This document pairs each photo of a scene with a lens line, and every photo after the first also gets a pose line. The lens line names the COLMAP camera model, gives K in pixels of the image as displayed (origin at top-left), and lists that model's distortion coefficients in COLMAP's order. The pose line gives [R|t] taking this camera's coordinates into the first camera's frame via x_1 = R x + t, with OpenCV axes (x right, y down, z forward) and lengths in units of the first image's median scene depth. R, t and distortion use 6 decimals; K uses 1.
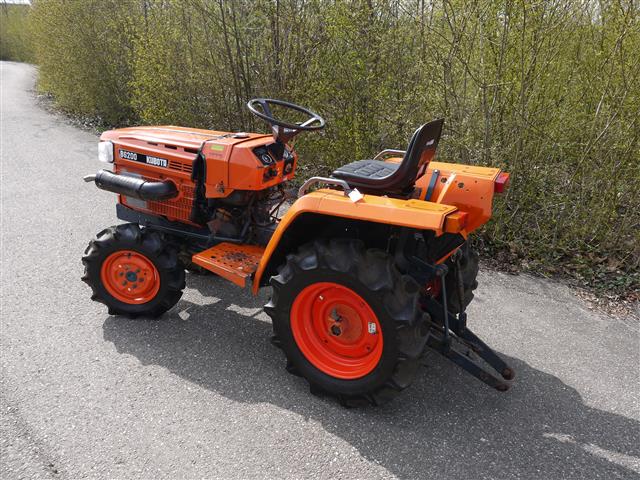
lens RADIAL K [[519.7, 0, 320.0], [0, 519.7, 240.0], [0, 0, 1]] dist [-0.006908, -0.003110]
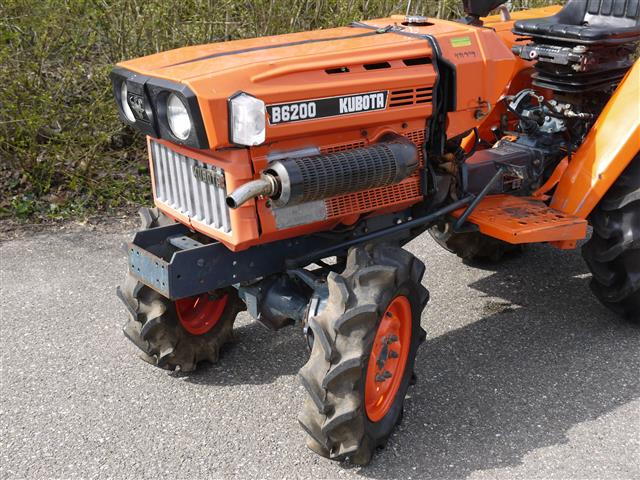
lens RADIAL K [[1017.5, 0, 320.0], [0, 1017.5, 240.0], [0, 0, 1]] dist [-0.037711, 0.046265]
pose [[0.346483, -0.341697, 0.873609, -1.228619], [0.335717, 0.914782, 0.224652, -0.268482], [-0.875924, 0.215447, 0.431670, 0.683873]]
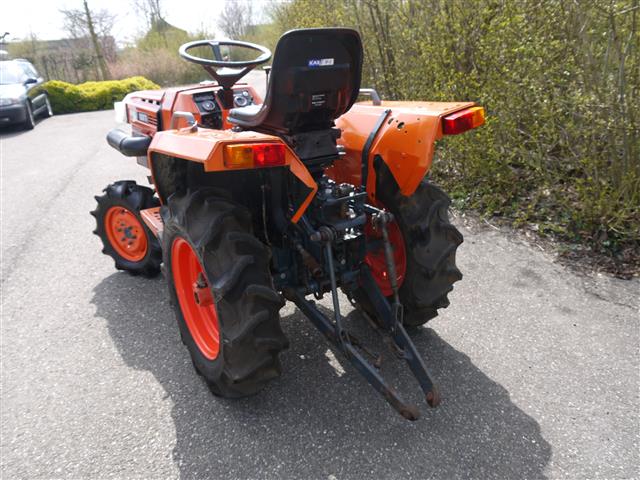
lens RADIAL K [[519.7, 0, 320.0], [0, 519.7, 240.0], [0, 0, 1]] dist [-0.006908, -0.003110]
pose [[0.883176, 0.067427, -0.464170, 0.480378], [-0.067434, 0.997586, 0.016605, 0.044953], [0.464169, 0.016636, 0.885590, 0.292959]]
